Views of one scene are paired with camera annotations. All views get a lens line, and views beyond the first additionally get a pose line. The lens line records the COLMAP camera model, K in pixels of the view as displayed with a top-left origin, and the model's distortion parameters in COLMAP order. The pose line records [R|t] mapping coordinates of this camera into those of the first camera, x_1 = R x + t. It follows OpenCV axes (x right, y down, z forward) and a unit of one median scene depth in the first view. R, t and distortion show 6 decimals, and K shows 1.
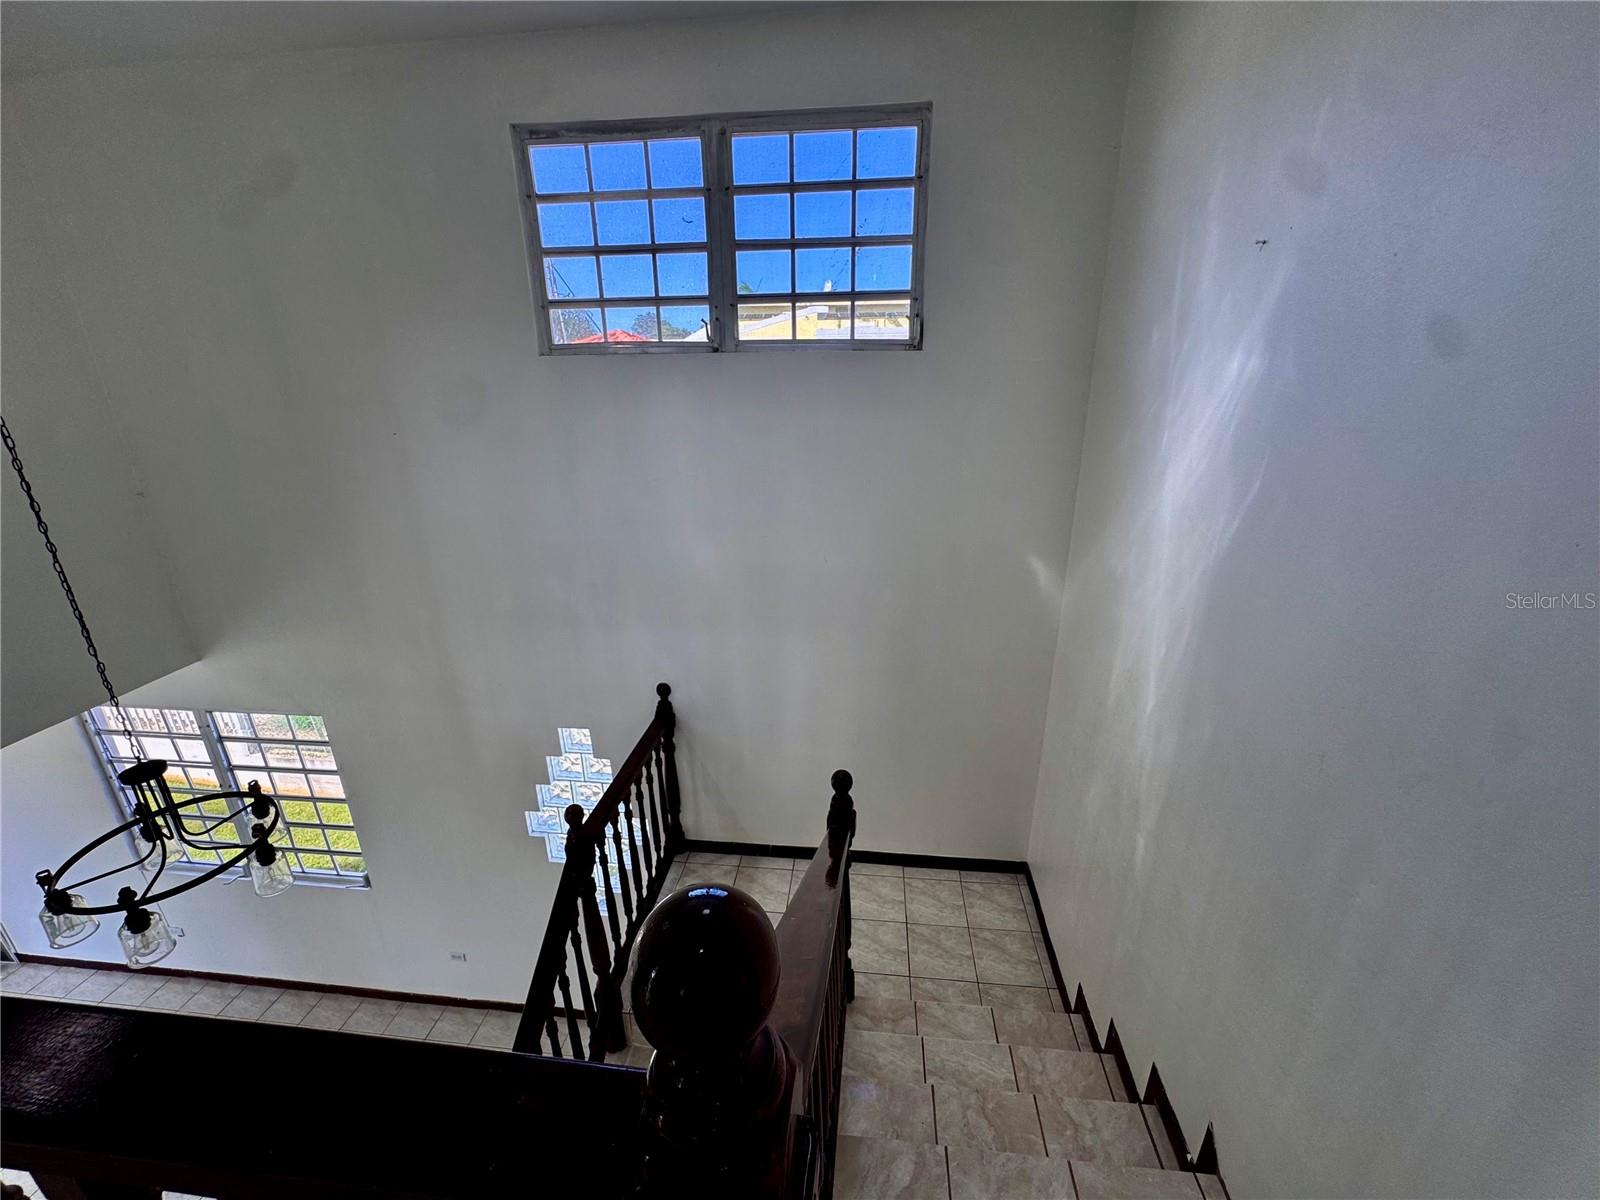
lens RADIAL K [[635.6, 0, 801.6], [0, 635.6, 591.2], [0, 0, 1]] dist [-0.000636, 0.000234]
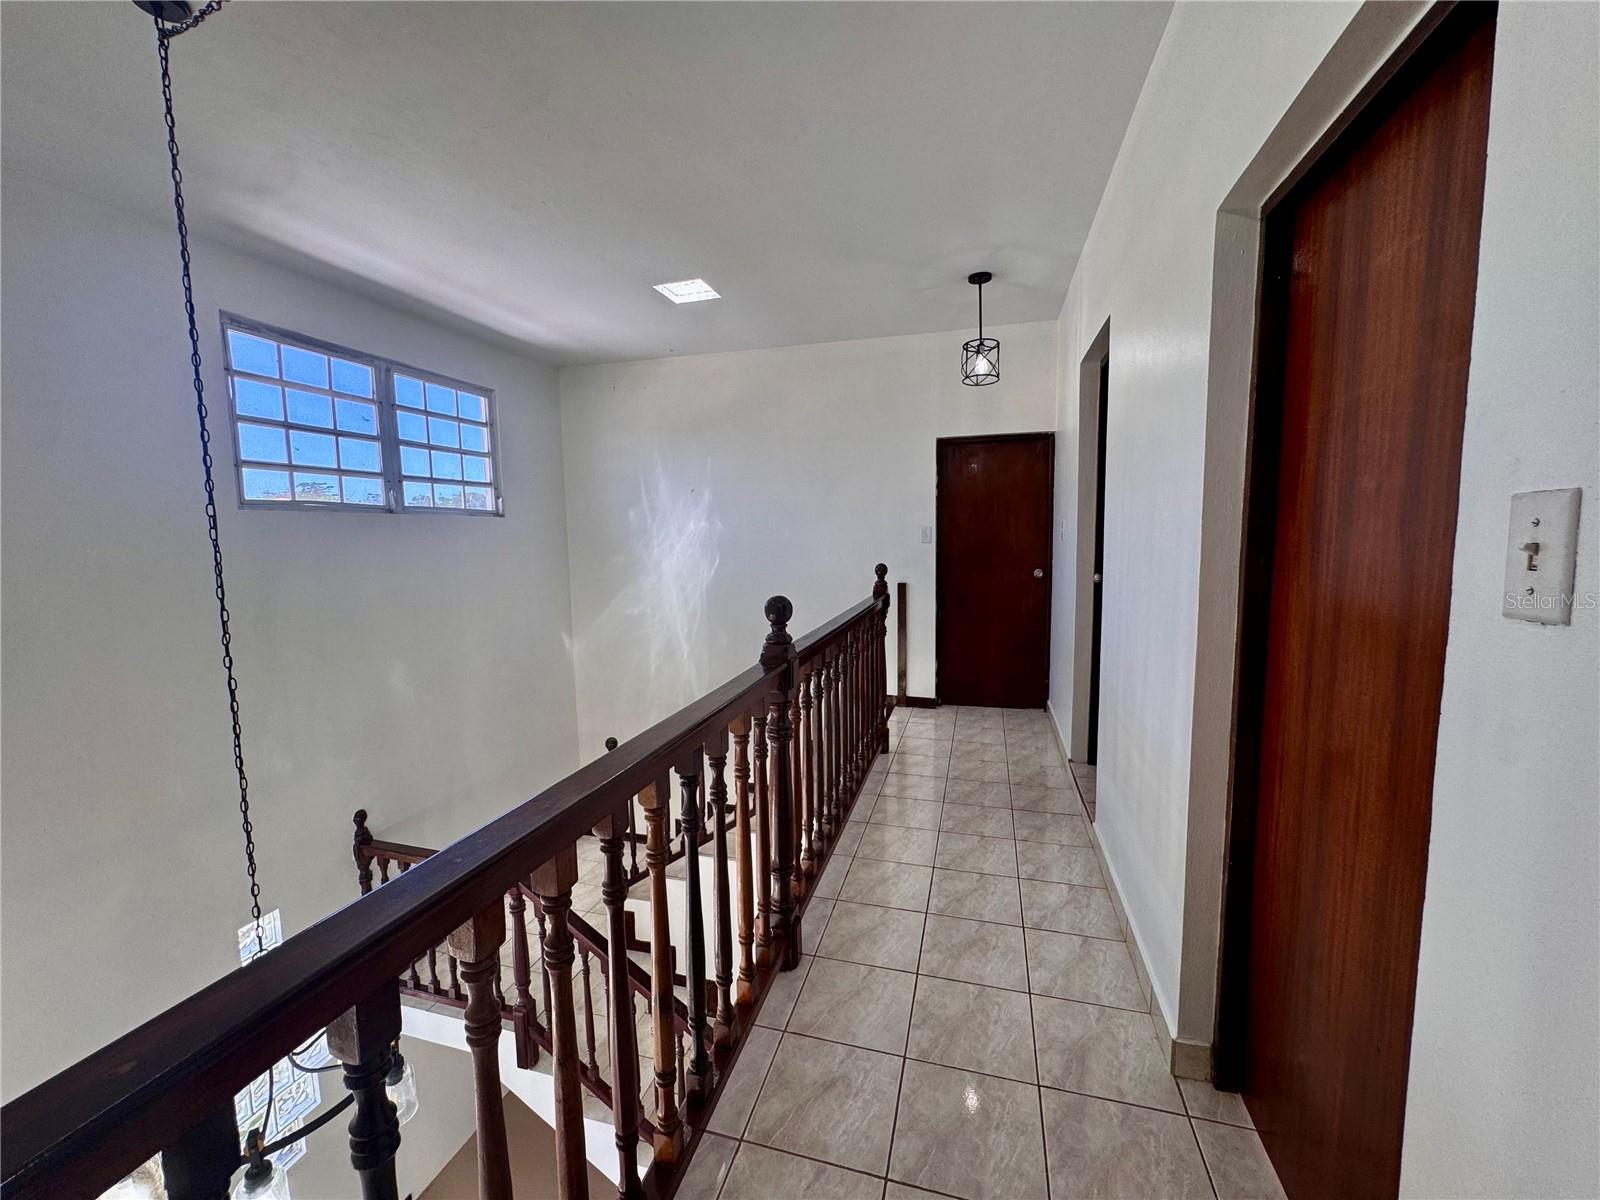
lens RADIAL K [[644.0, 0, 799.9], [0, 644.0, 596.3], [0, 0, 1]] dist [-0.003398, 0.000380]
pose [[0.165134, -0.088046, 0.982333, -1.360459], [0.333108, 0.942459, 0.028475, 0.029595], [-0.928316, 0.322521, 0.184961, 0.027557]]
